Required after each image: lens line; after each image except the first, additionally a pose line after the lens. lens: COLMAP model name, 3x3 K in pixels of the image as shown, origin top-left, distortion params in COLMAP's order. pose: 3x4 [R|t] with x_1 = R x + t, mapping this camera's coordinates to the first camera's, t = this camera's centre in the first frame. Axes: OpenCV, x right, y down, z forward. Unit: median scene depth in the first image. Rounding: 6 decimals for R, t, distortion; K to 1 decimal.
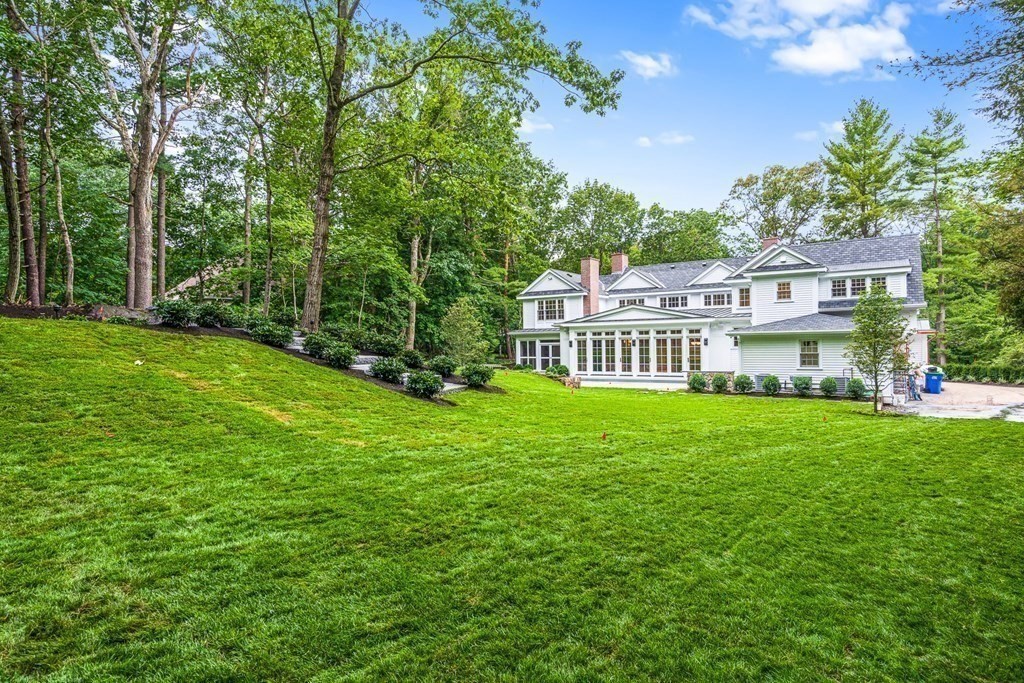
lens RADIAL K [[604.5, 0, 512.8], [0, 604.5, 343.4], [0, 0, 1]] dist [0.005192, 0.002404]
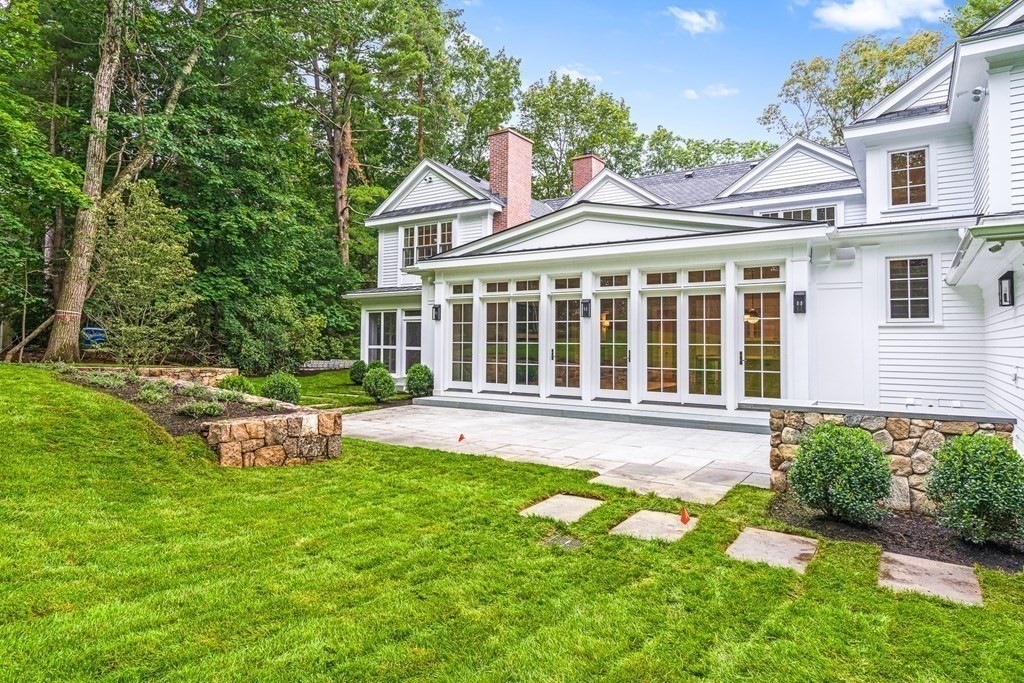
lens RADIAL K [[591.5, 0, 509.5], [0, 591.5, 338.3], [0, 0, 1]] dist [-0.033488, -0.000017]
pose [[0.999556, 0.022510, -0.019522, 0.155323], [-0.022614, 0.999731, -0.005111, 0.019195], [0.019402, 0.005550, 0.999796, 0.618909]]
